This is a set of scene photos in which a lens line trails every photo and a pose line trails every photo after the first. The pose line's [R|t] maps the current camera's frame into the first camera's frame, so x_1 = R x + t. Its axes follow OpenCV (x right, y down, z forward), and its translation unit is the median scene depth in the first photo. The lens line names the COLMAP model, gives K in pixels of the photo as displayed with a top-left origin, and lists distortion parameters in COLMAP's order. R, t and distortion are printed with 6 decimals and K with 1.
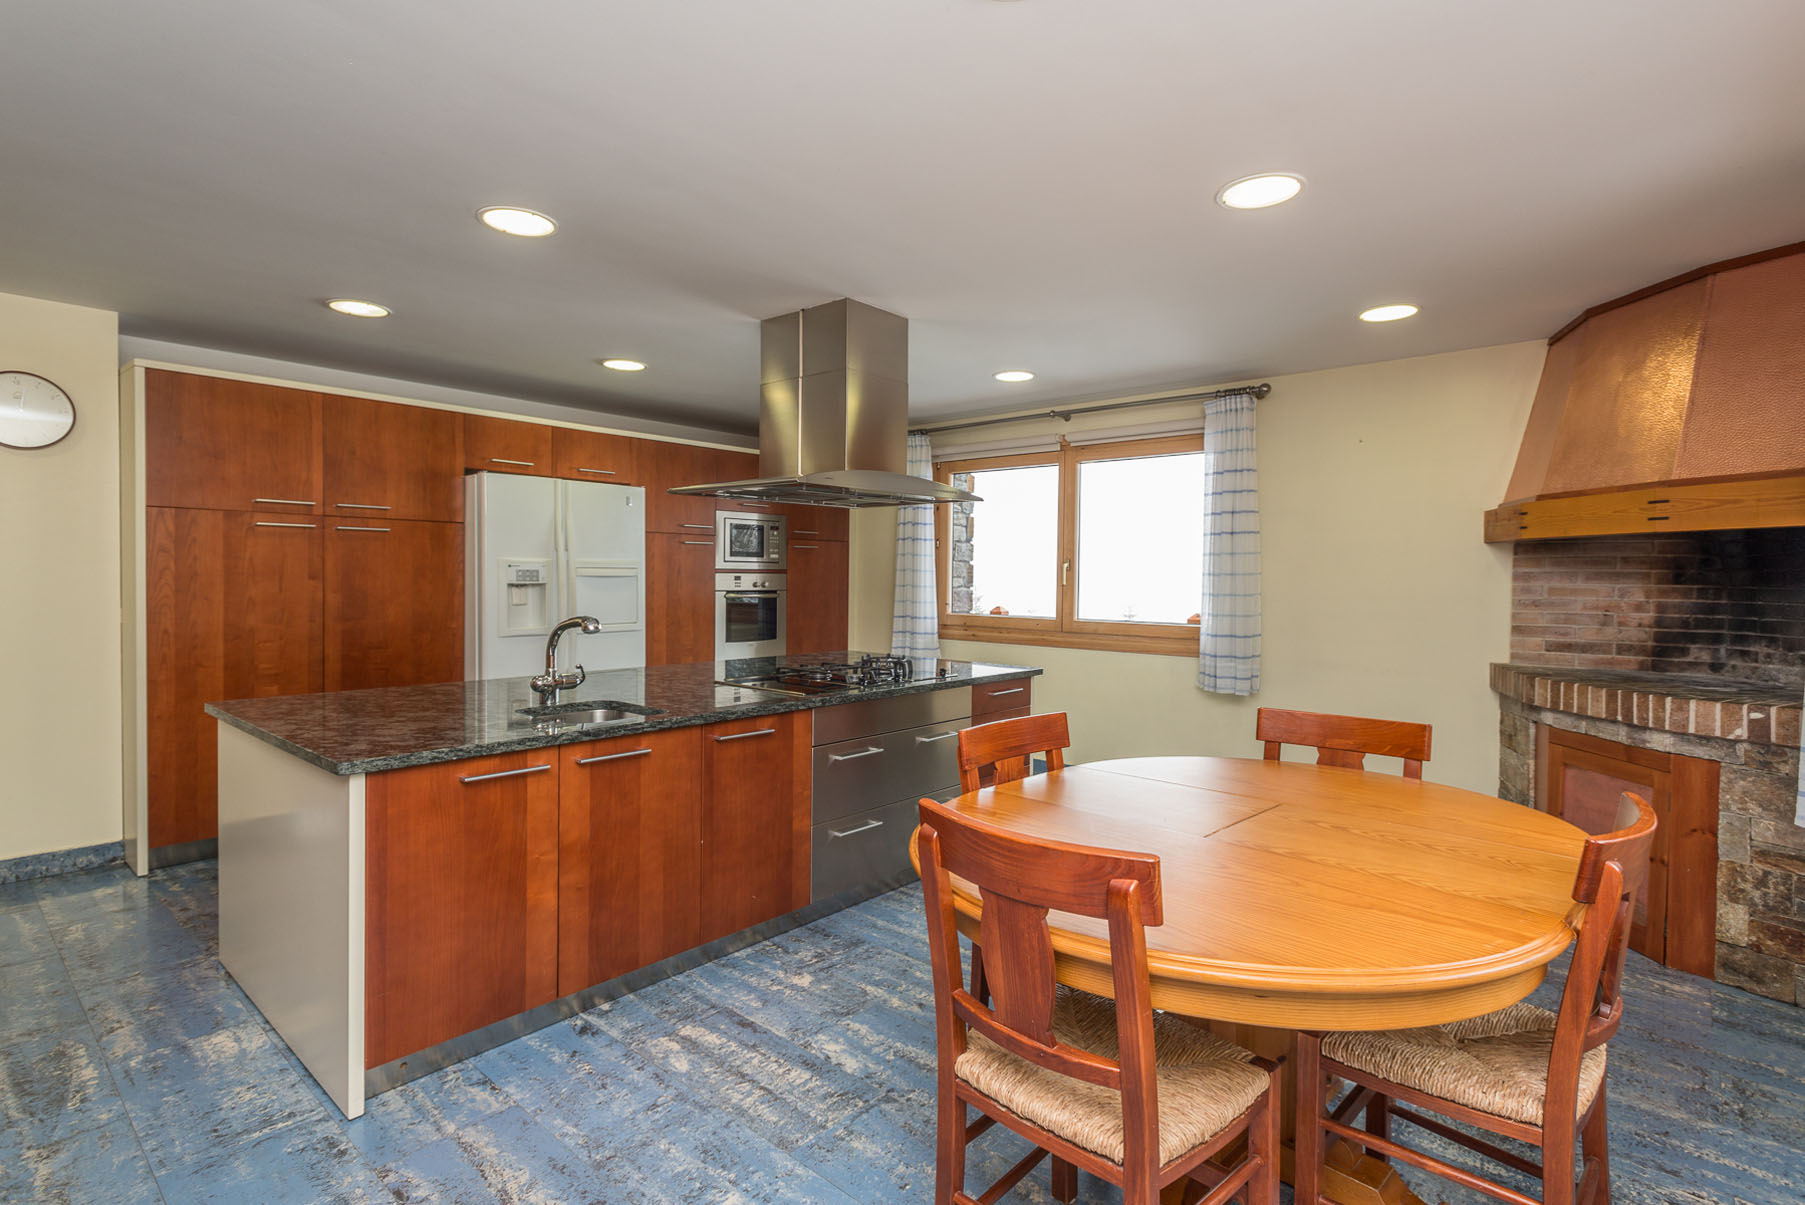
lens RADIAL K [[883.3, 0, 902.4], [0, 883.3, 593.8], [0, 0, 1]] dist [0.001810, 0.000335]
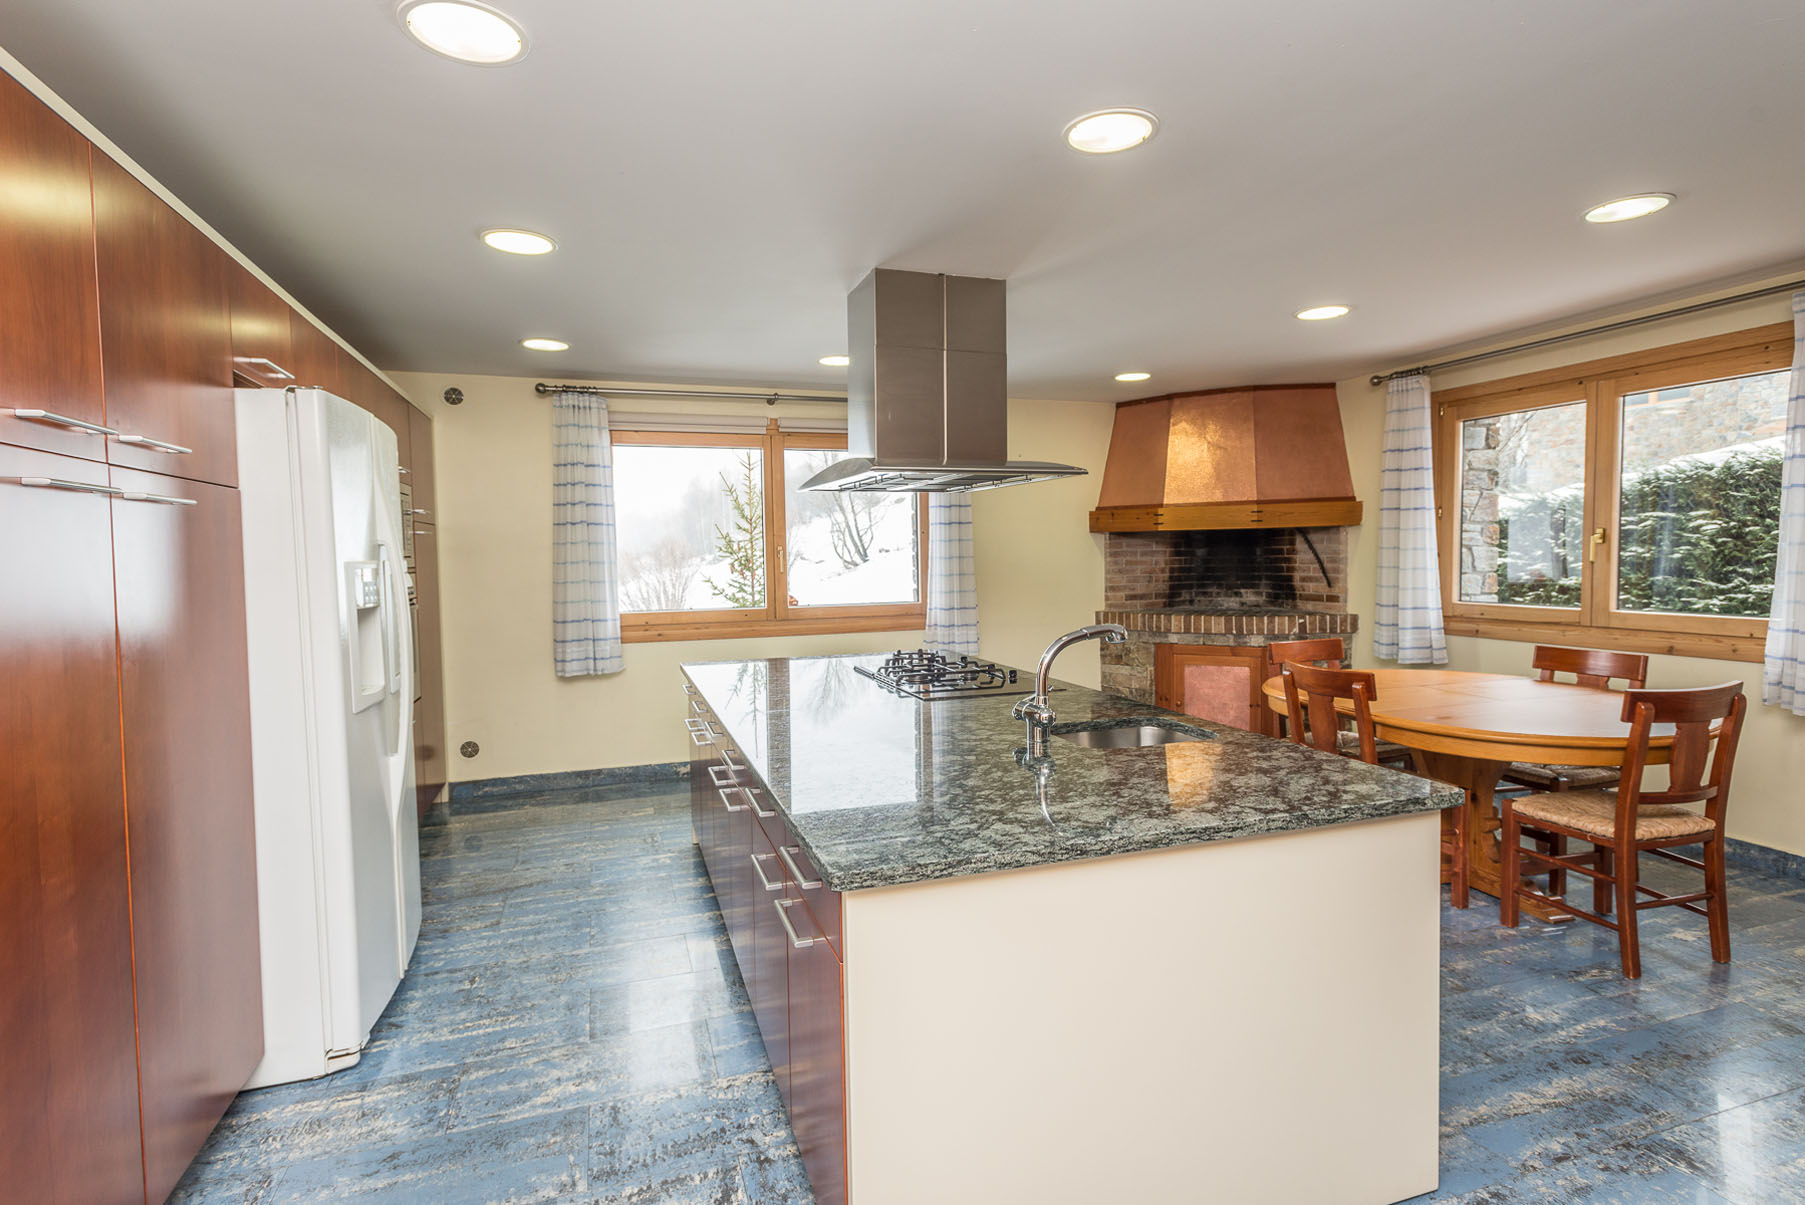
lens RADIAL K [[883.3, 0, 902.4], [0, 883.3, 593.8], [0, 0, 1]] dist [0.001810, 0.000335]
pose [[0.493579, -0.058036, 0.867762, -0.934203], [0.041404, 0.998208, 0.043209, -0.036227], [-0.868715, 0.014602, 0.495097, 0.607878]]
